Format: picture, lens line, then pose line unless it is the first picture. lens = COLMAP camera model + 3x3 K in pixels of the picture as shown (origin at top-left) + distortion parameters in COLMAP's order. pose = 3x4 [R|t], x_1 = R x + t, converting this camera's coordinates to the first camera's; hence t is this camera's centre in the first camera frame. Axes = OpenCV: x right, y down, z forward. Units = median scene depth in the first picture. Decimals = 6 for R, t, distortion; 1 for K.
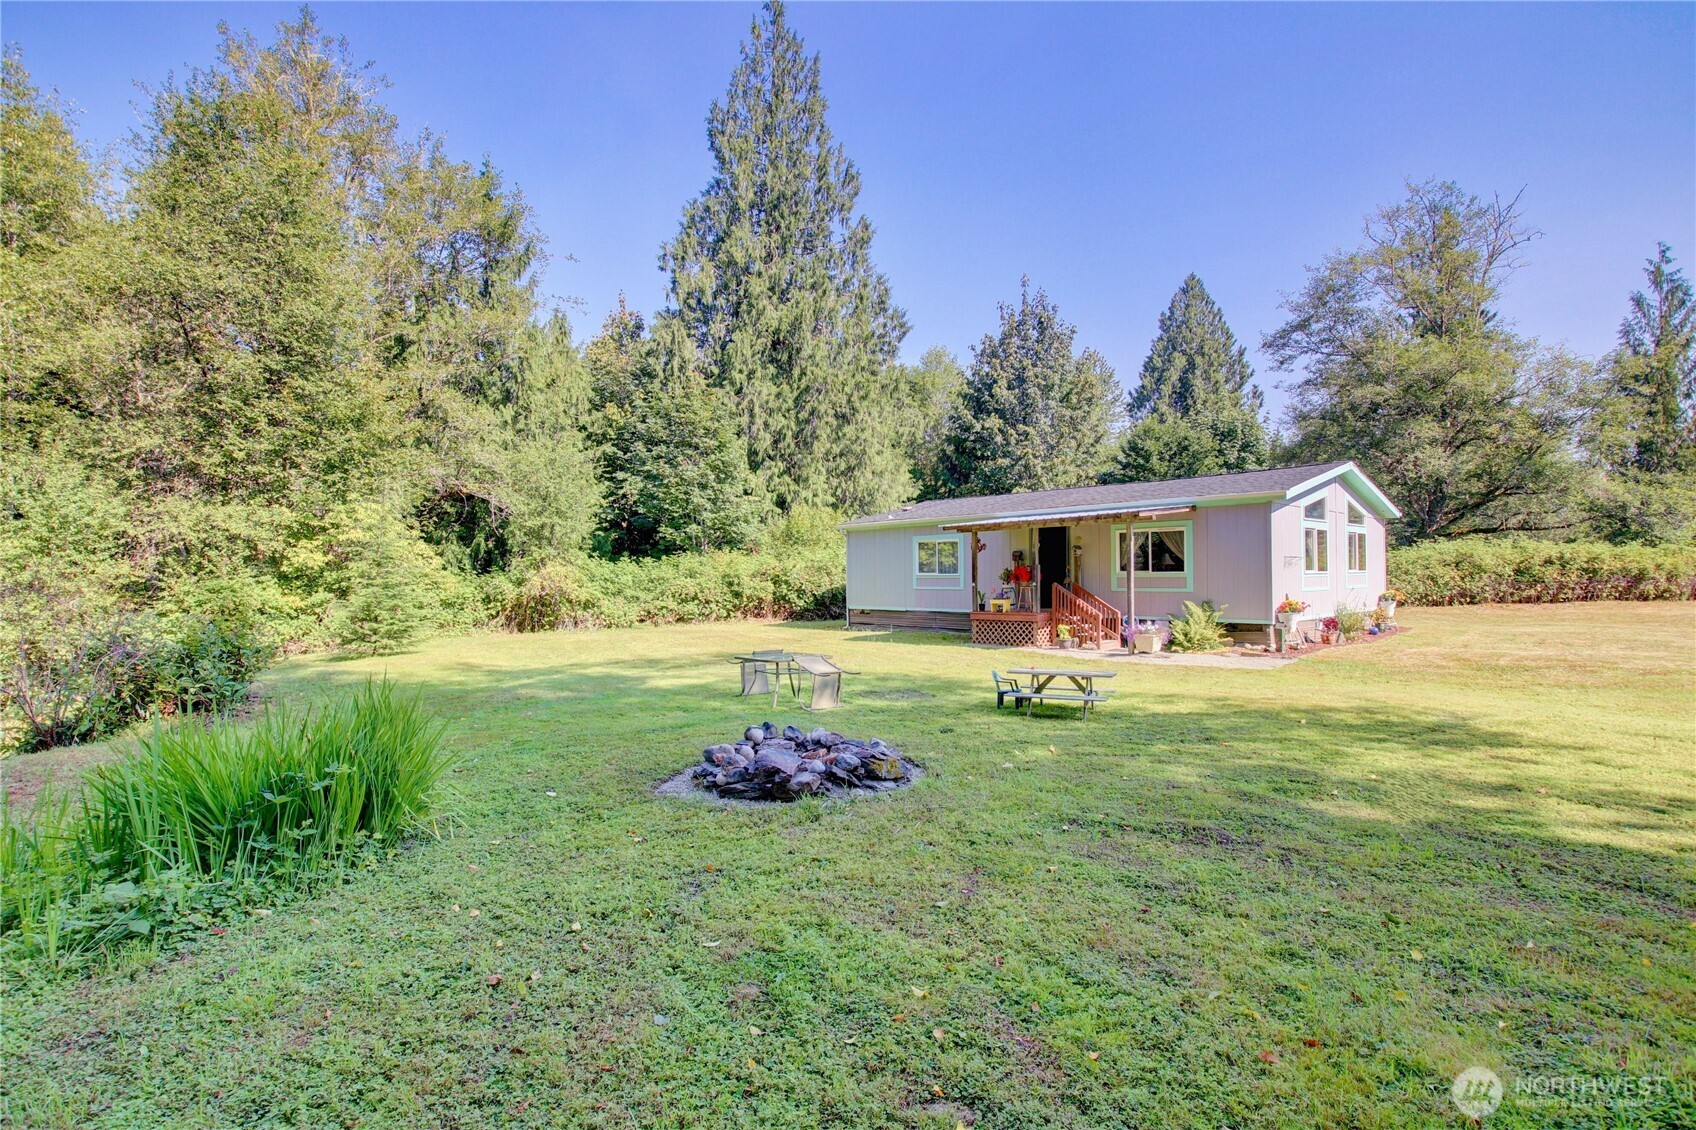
lens RADIAL K [[803.5, 0, 834.1], [0, 803.5, 571.9], [0, 0, 1]] dist [-0.030882, -0.003391]
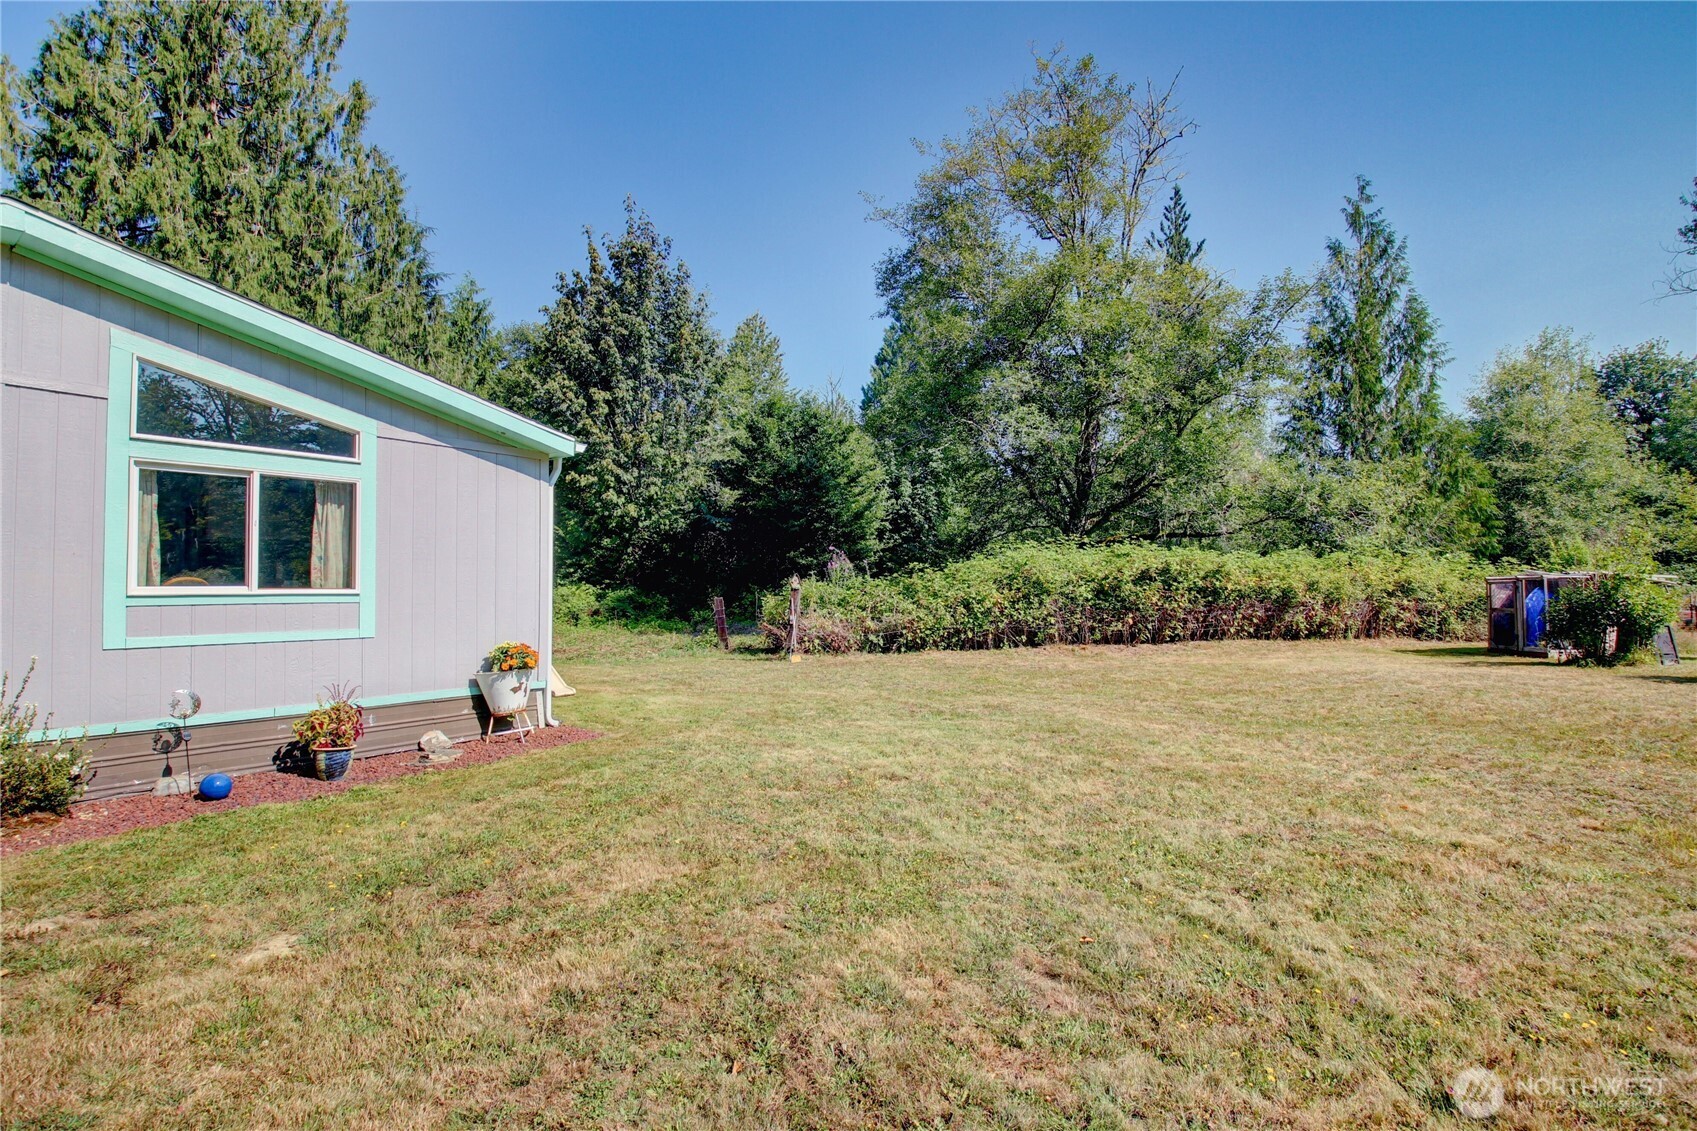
lens RADIAL K [[808.5, 0, 837.3], [0, 808.5, 564.7], [0, 0, 1]] dist [-0.013921, -0.010175]
pose [[0.982727, 0.009602, 0.184813, 0.546486], [-0.004075, 0.999534, -0.030264, -0.002344], [-0.185018, 0.028988, 0.982308, 0.410735]]
